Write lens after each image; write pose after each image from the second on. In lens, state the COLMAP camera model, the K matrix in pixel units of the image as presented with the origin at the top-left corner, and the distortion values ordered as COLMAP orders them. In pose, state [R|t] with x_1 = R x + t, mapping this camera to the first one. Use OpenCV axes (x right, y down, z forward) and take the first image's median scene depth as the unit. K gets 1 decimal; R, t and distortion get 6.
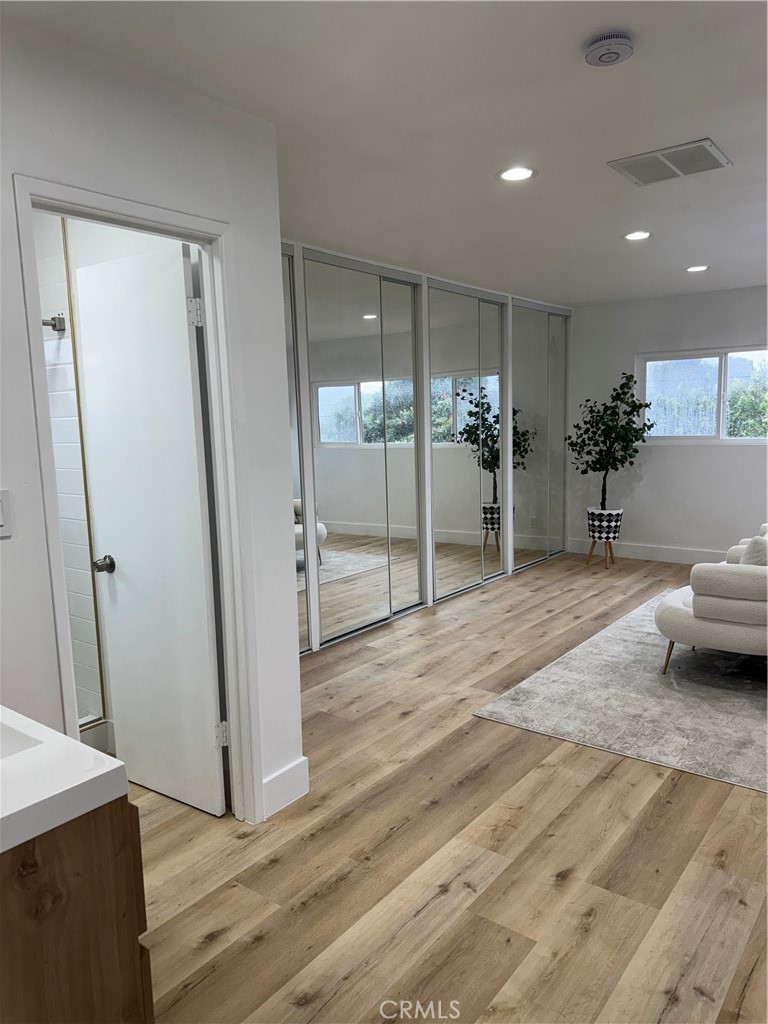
lens RADIAL K [[724.7, 0, 384.0], [0, 724.7, 512.0], [0, 0, 1]] dist [0.064245, -0.095265]
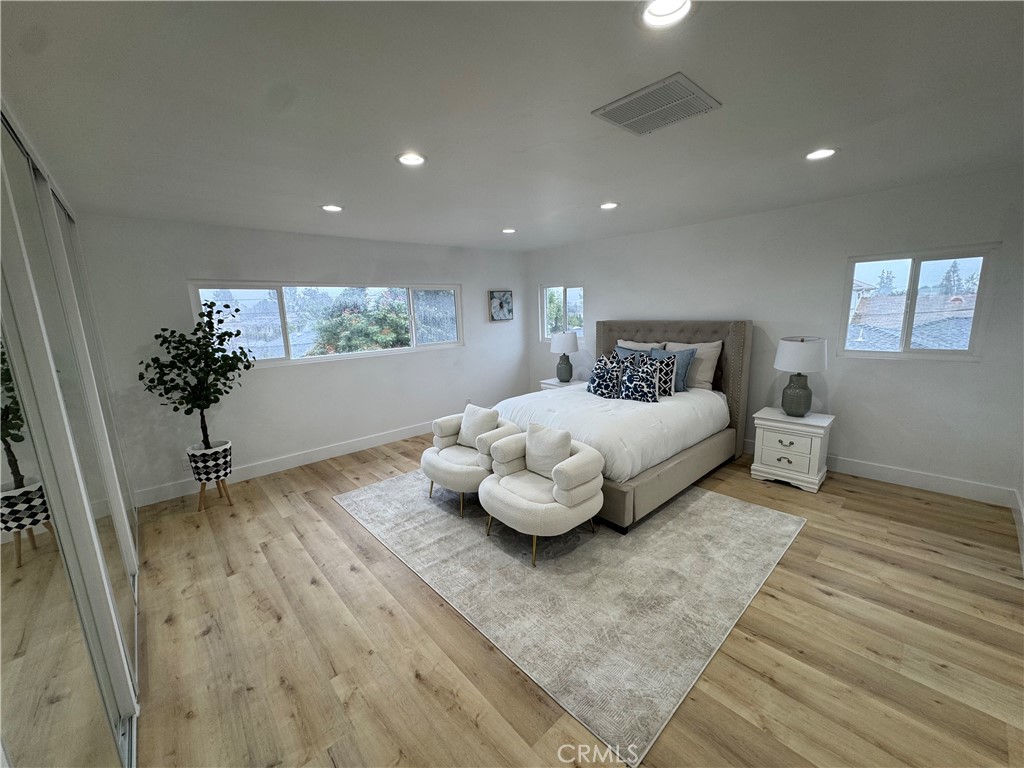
lens RADIAL K [[409.5, 0, 512.0], [0, 409.5, 391.6], [0, 0, 1]] dist [0.000398, -0.000251]
pose [[0.175036, -0.156762, 0.972002, -0.120553], [0.160809, 0.978538, 0.128858, -0.079893], [-0.971341, 0.133752, 0.196488, 0.532736]]
